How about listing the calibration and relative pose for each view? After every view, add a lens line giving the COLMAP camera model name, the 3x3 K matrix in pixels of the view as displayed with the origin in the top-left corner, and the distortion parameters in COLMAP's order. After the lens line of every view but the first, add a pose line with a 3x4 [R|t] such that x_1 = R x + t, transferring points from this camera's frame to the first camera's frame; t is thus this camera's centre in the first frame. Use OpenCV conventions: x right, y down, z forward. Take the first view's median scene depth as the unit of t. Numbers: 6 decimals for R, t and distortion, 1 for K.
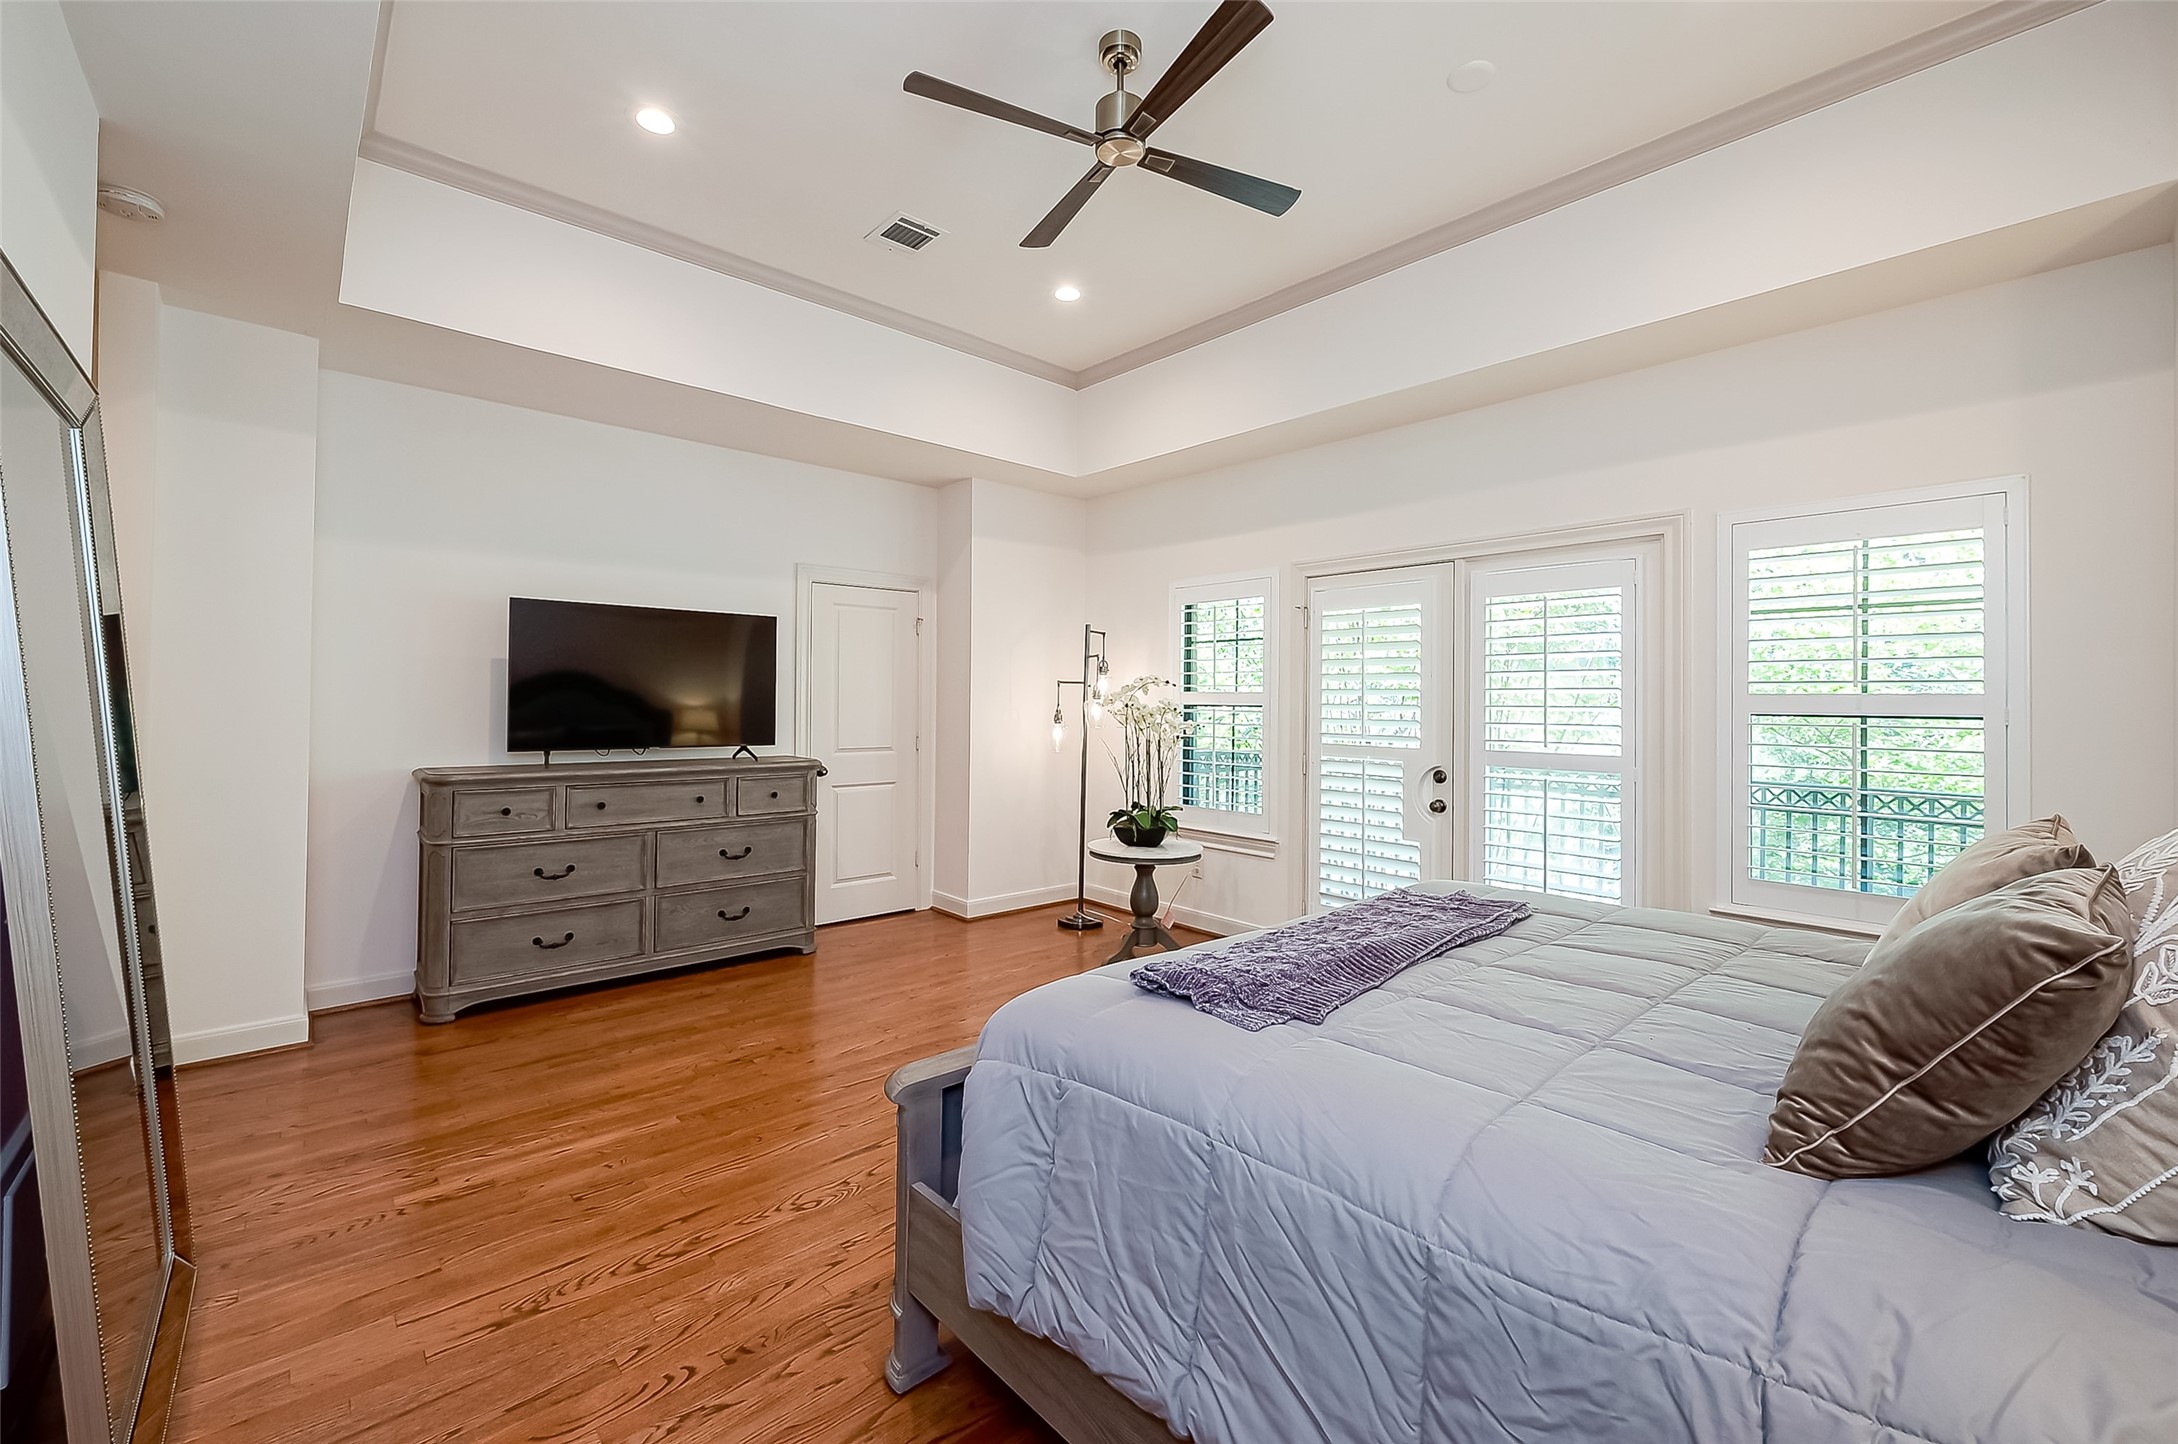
lens RADIAL K [[880.2, 0, 1091.5], [0, 880.2, 703.1], [0, 0, 1]] dist [0.000509, 0.000056]
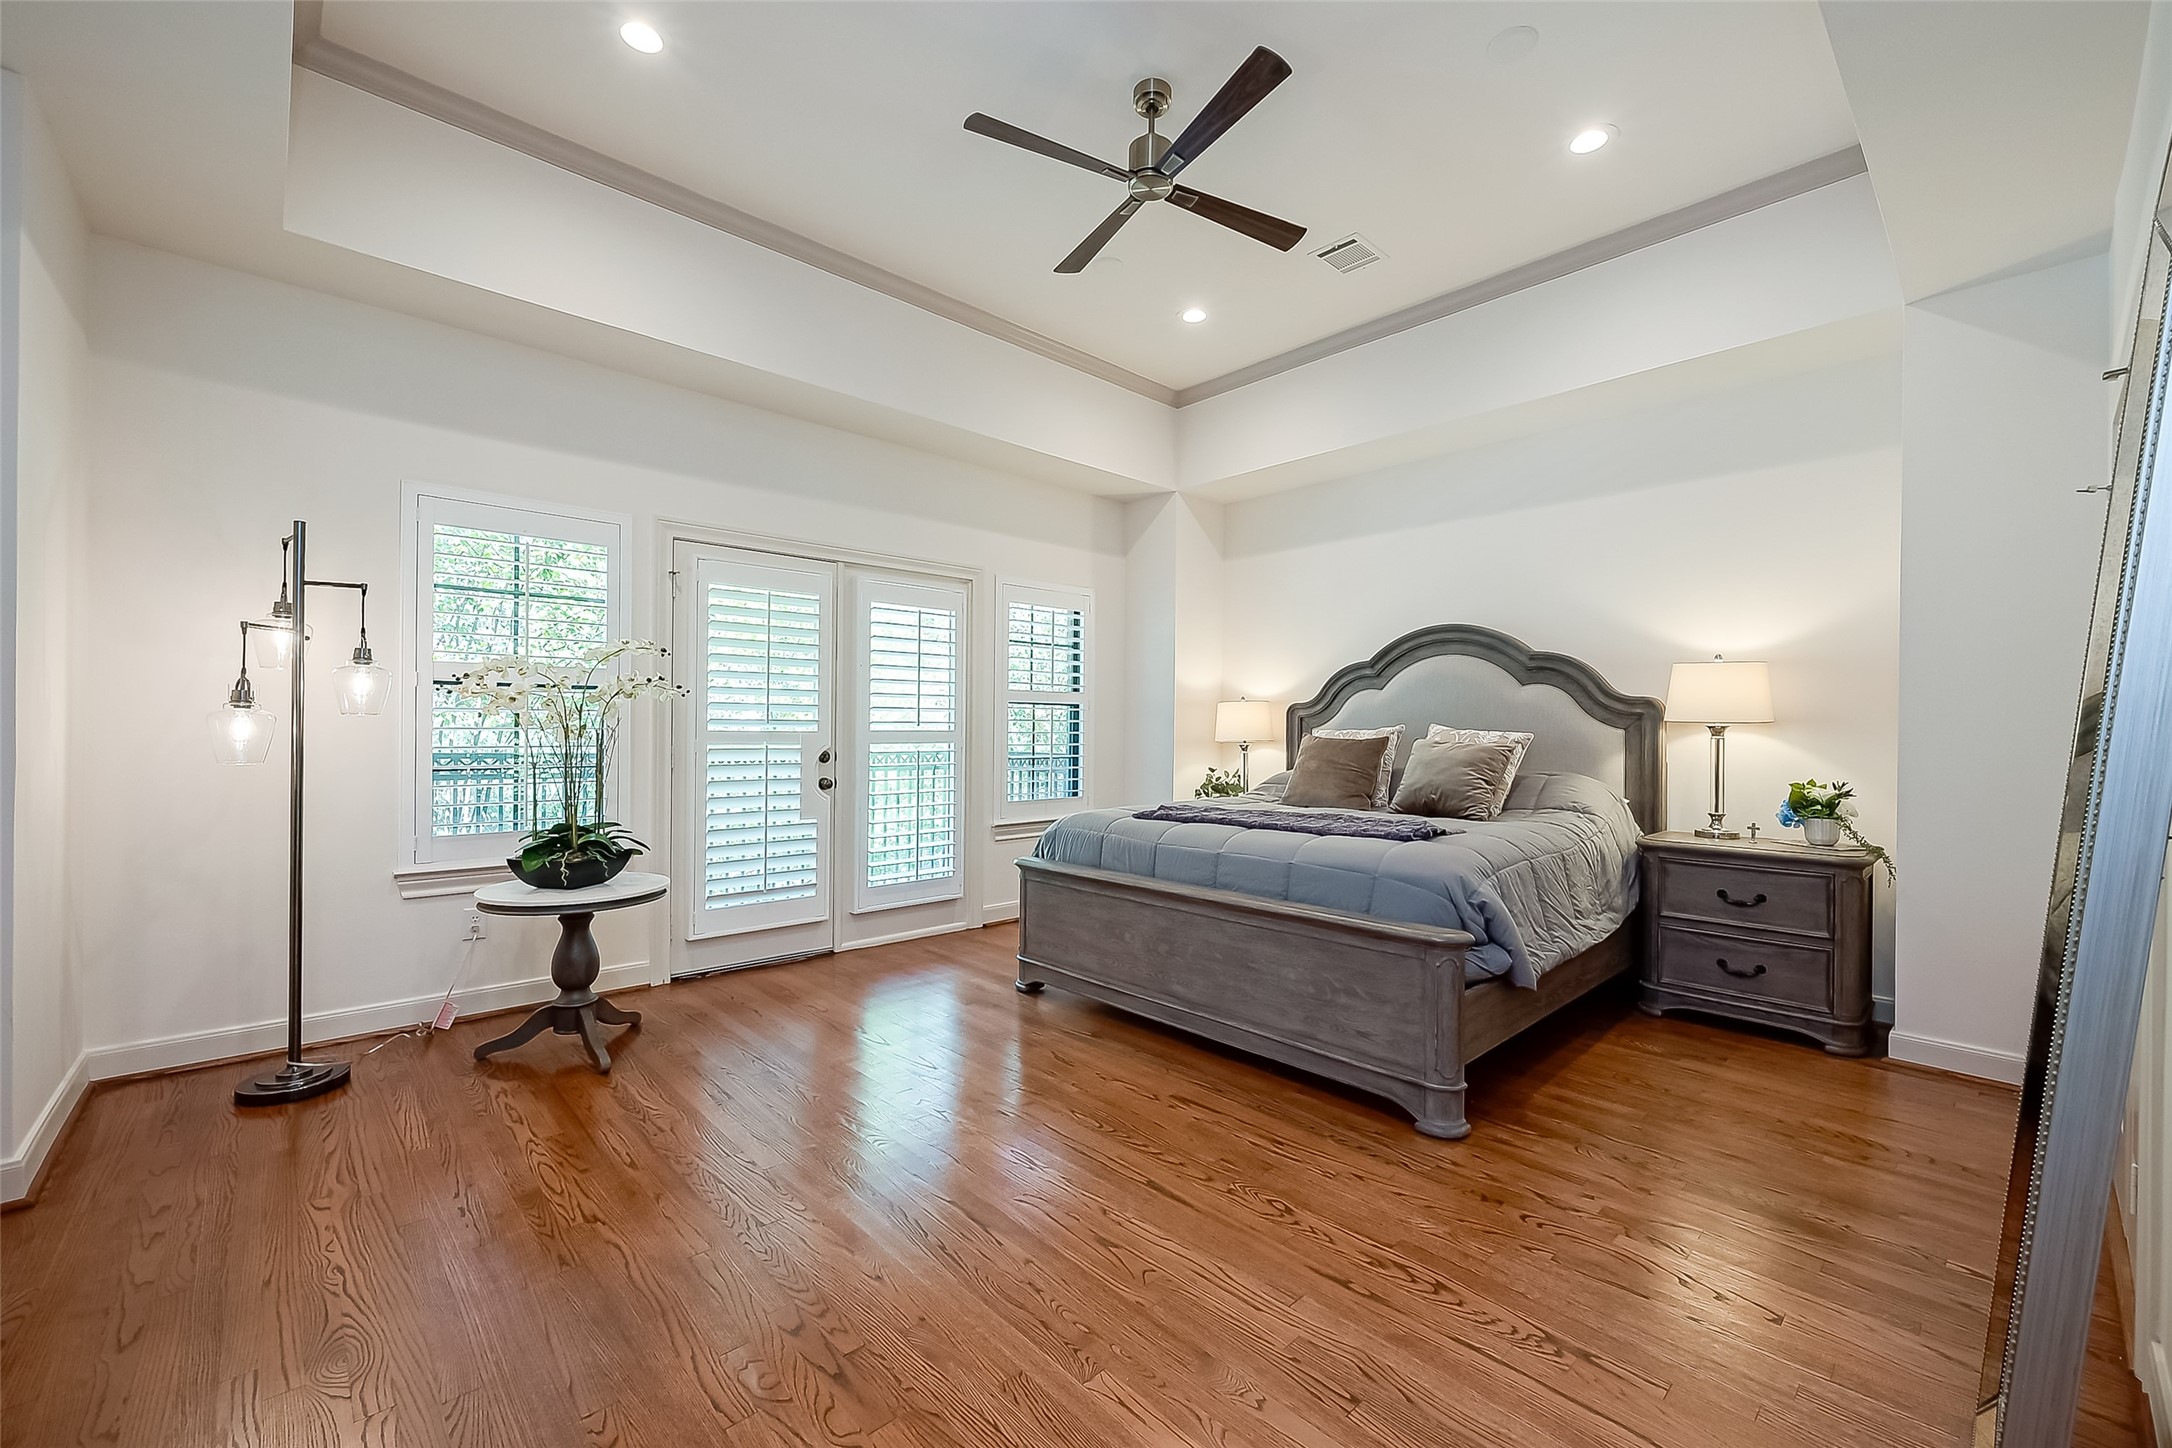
lens RADIAL K [[873.4, 0, 1082.5], [0, 873.4, 738.1], [0, 0, 1]] dist [-0.000142, 0.000059]
pose [[-0.011717, -0.021926, 0.999691, -0.824689], [-0.007189, 0.999736, 0.021842, 0.040159], [-0.999906, -0.006931, -0.011871, 0.821336]]
